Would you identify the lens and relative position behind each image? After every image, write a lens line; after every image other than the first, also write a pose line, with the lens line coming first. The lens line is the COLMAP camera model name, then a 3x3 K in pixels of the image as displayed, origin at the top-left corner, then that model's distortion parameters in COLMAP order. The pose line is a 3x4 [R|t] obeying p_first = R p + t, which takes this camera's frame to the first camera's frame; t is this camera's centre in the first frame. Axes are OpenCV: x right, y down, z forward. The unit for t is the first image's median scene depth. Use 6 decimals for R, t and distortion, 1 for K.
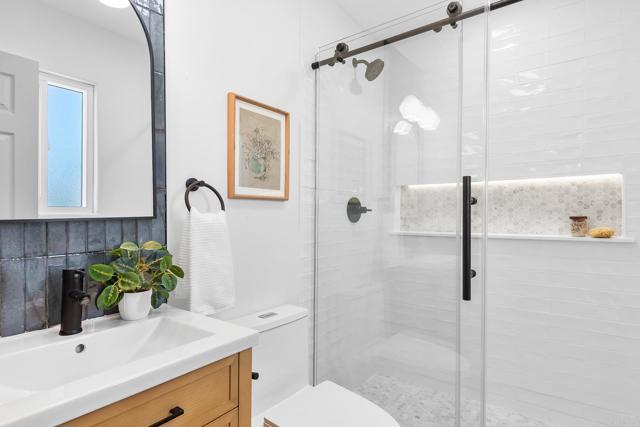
lens RADIAL K [[360.3, 0, 320.3], [0, 360.3, 214.2], [0, 0, 1]] dist [0.004059, -0.004504]
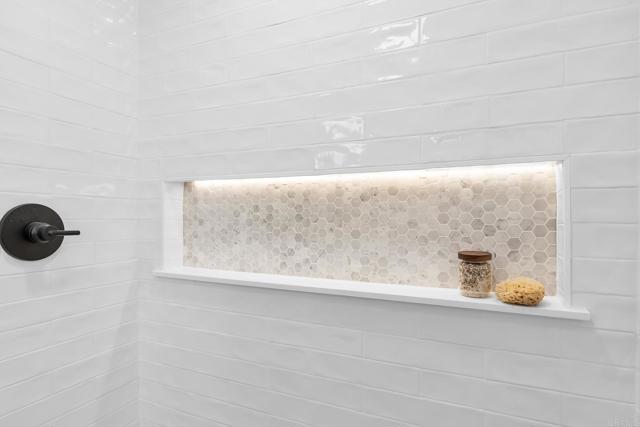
lens RADIAL K [[360.3, 0, 320.9], [0, 360.3, 215.2], [0, 0, 1]] dist [0.004059, -0.004504]
pose [[0.973977, -0.004133, 0.226608, 0.392667], [0.001846, 0.999945, 0.010302, -0.046017], [-0.226638, -0.009616, 0.973932, 0.557996]]
